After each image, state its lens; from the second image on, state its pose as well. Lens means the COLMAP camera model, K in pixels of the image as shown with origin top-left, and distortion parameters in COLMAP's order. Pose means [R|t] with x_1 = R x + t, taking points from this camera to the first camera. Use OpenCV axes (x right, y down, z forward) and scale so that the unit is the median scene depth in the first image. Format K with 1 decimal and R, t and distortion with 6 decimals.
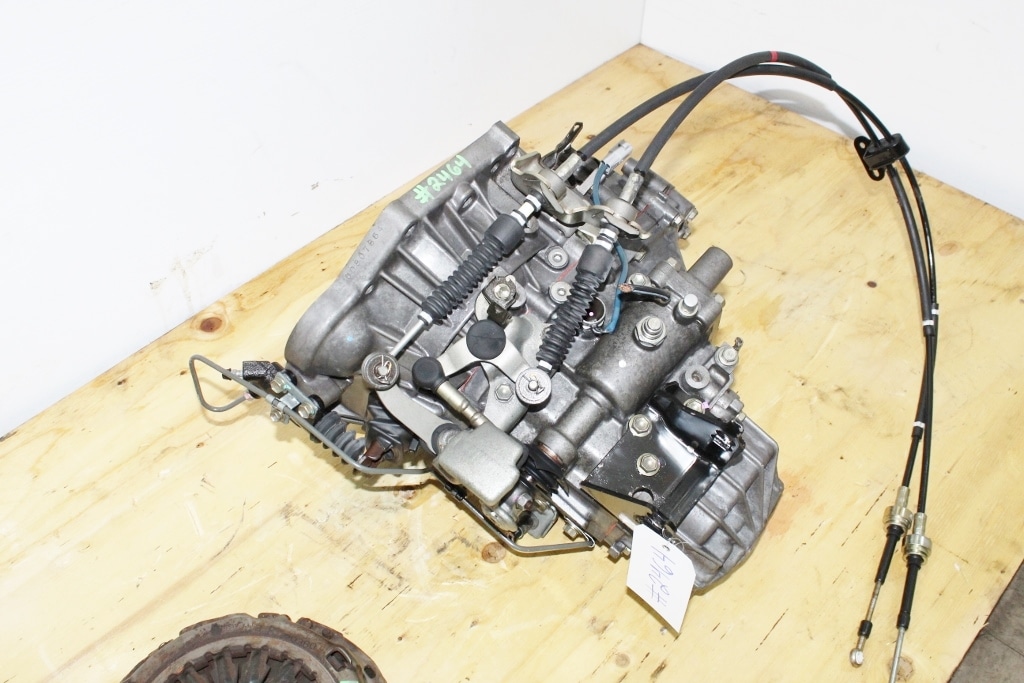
lens RADIAL K [[1052.1, 0, 521.7], [0, 1052.1, 342.7], [0, 0, 1]] dist [-0.070338, 0.000000]
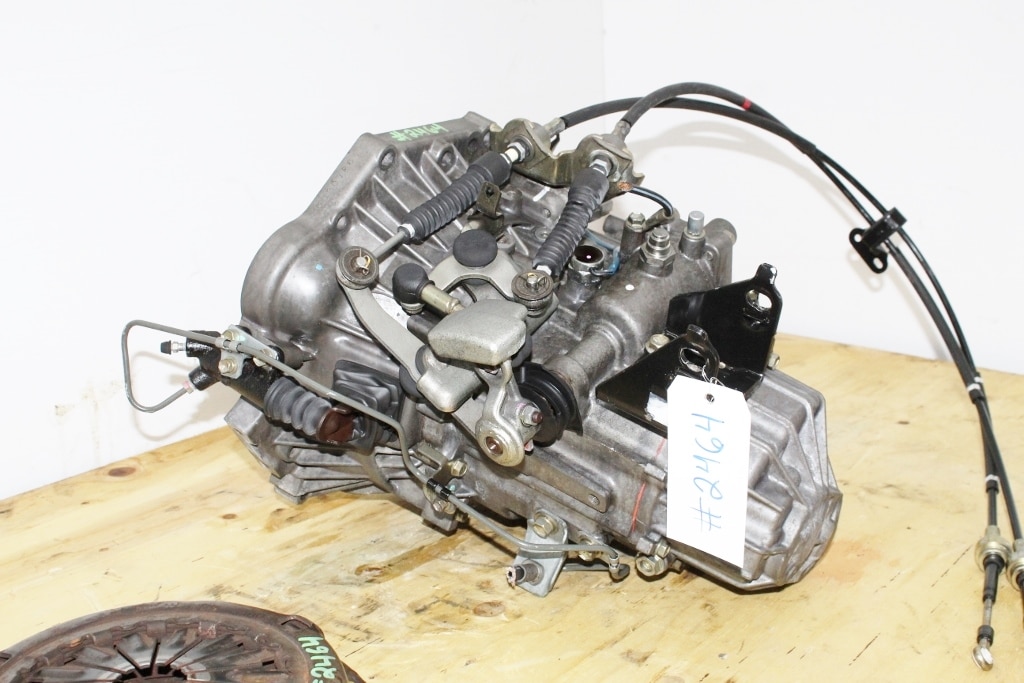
lens RADIAL K [[1268.0, 0, 523.1], [0, 1268.0, 332.8], [0, 0, 1]] dist [-0.010372, 0.000000]
pose [[0.997005, -0.036794, 0.068021, -0.058532], [0.066520, 0.856612, -0.511655, 0.511312], [-0.039442, 0.514647, 0.856494, 0.101488]]
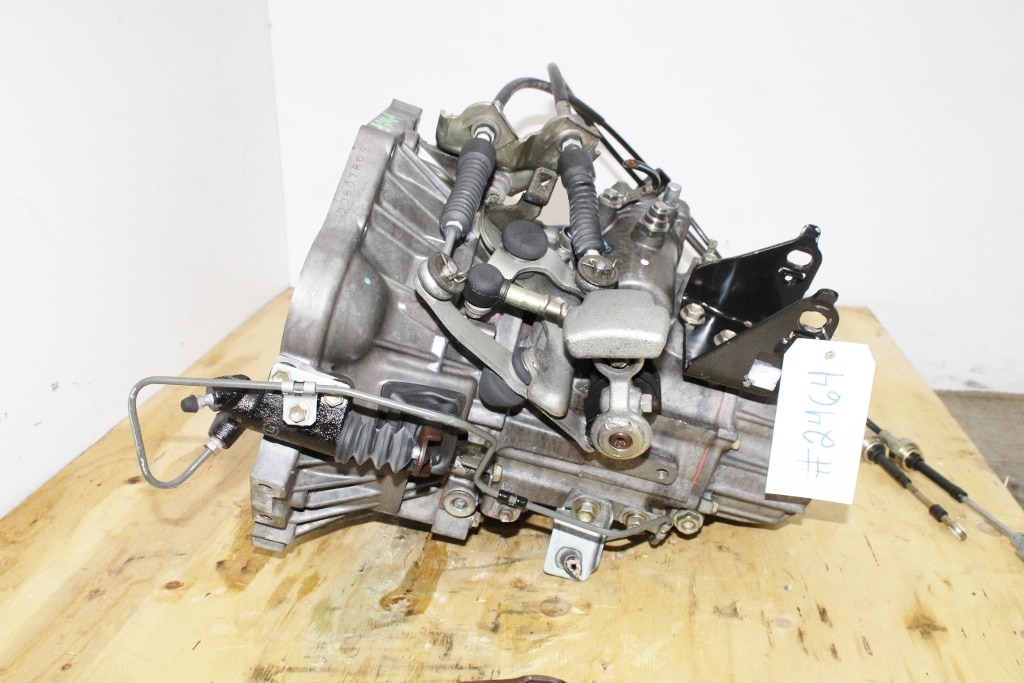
lens RADIAL K [[1052.1, 0, 531.8], [0, 1052.1, 333.8], [0, 0, 1]] dist [-0.070338, 0.000000]
pose [[0.808791, -0.187960, 0.557251, -0.427624], [0.428845, 0.836898, -0.340138, 0.288674], [-0.402430, 0.514075, 0.757481, 0.344538]]
